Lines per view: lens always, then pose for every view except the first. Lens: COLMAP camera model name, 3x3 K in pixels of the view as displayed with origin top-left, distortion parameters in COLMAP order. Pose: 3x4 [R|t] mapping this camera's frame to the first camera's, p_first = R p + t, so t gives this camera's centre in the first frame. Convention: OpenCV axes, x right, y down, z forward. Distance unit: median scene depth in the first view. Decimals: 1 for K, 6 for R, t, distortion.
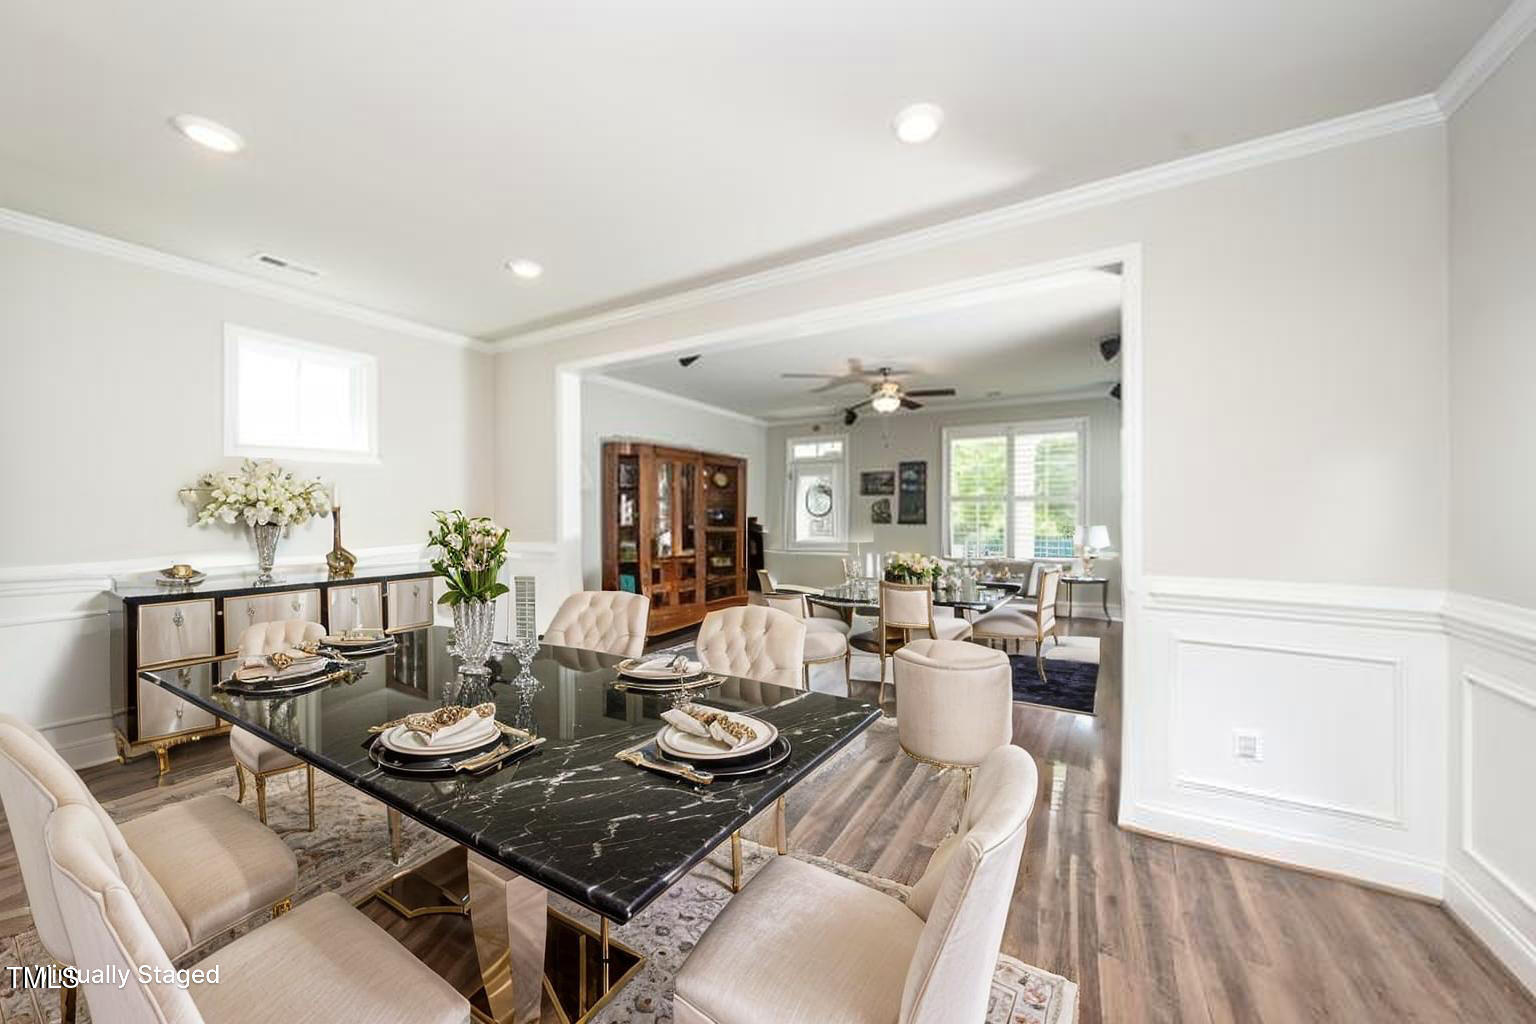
lens RADIAL K [[528.8, 0, 756.0], [0, 528.8, 509.2], [0, 0, 1]] dist [0.006498, 0.000571]
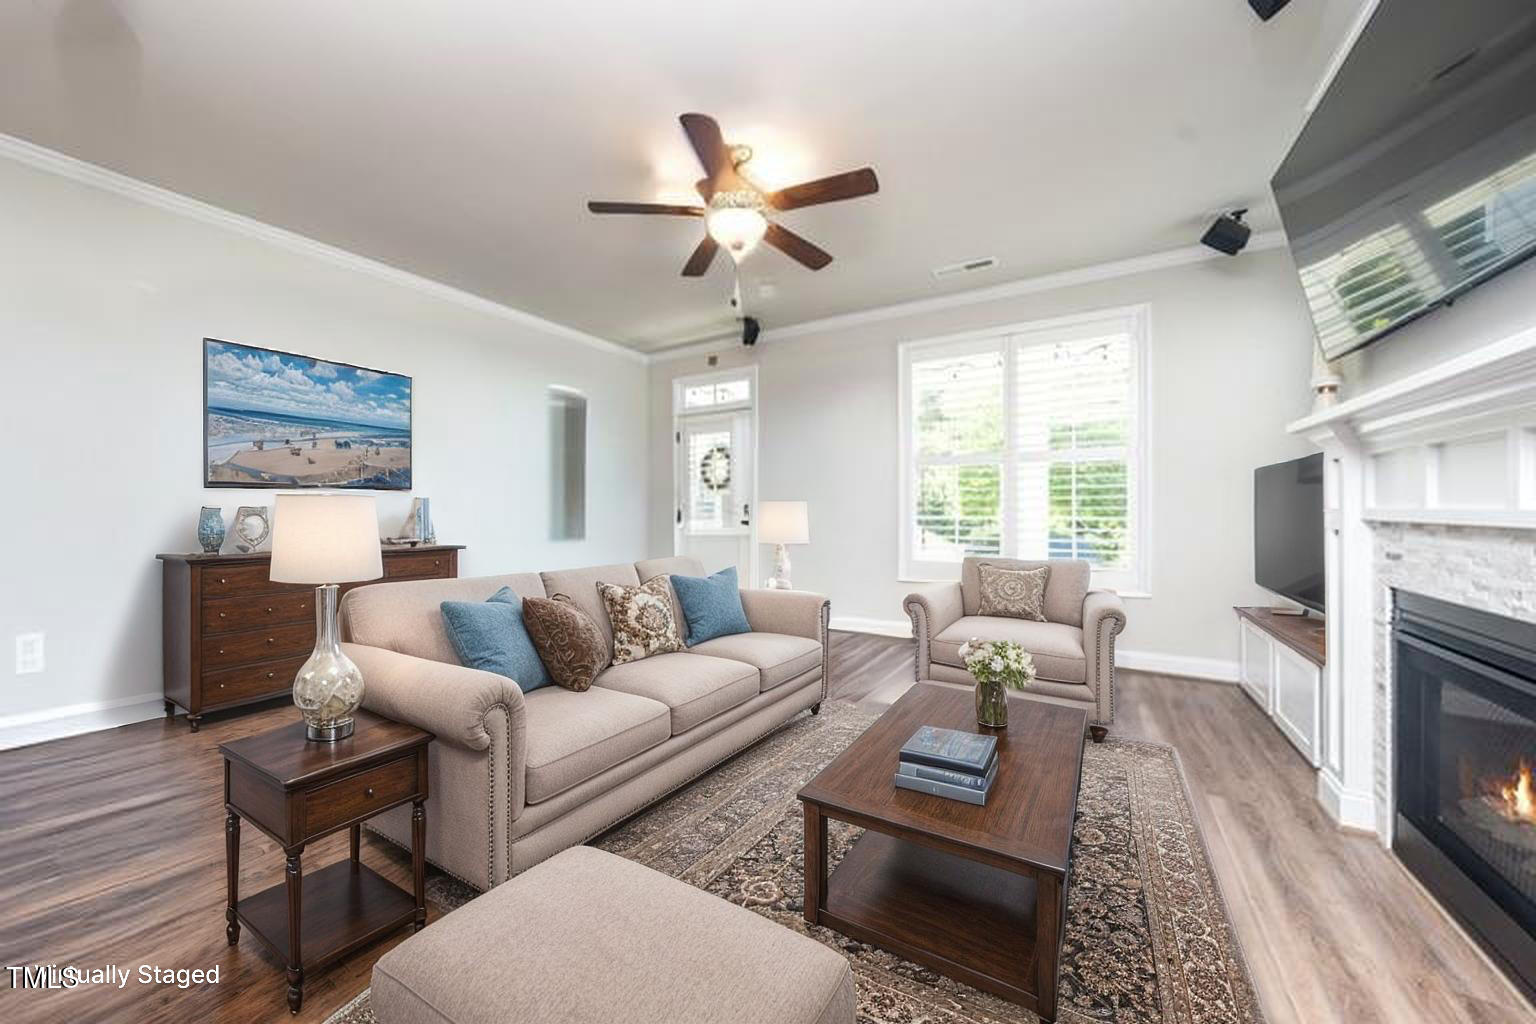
lens RADIAL K [[528.8, 0, 762.2], [0, 528.8, 511.2], [0, 0, 1]] dist [0.006498, 0.000571]
pose [[0.999998, -0.001385, -0.001109, 0.201527], [0.001392, 0.999981, 0.005938, 0.032576], [0.001101, -0.005939, 0.999982, 0.403047]]
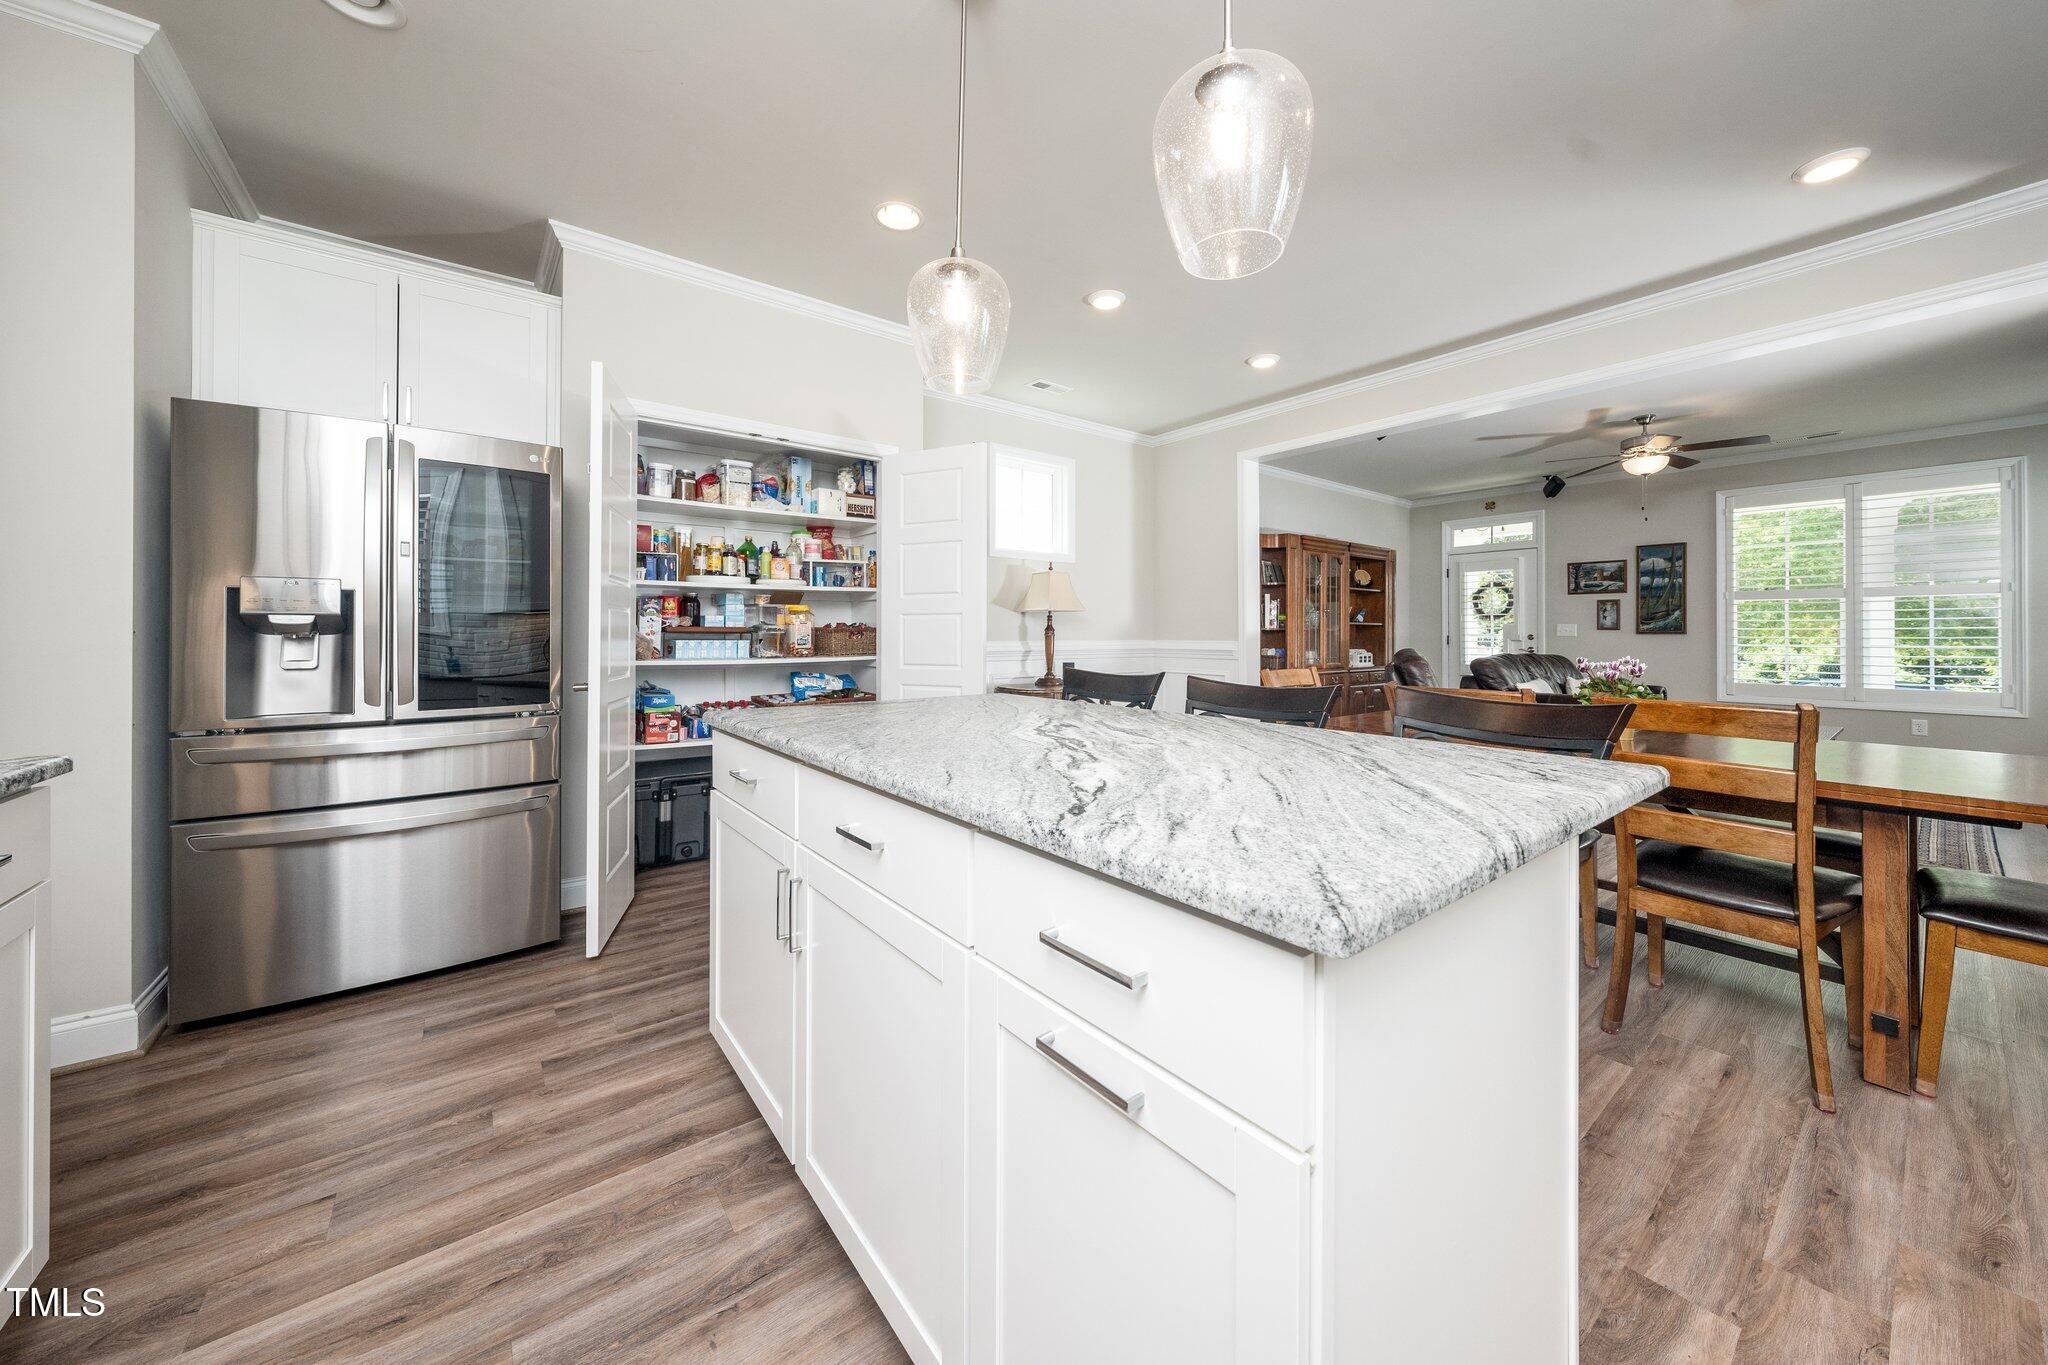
lens RADIAL K [[712.4, 0, 1037.6], [0, 712.4, 637.0], [0, 0, 1]] dist [-0.000996, 0.000368]
pose [[0.933539, 0.000816, -0.358476, -0.135791], [0.001108, 0.999986, 0.005163, 0.027255], [0.358475, -0.005217, 0.933525, -0.170998]]
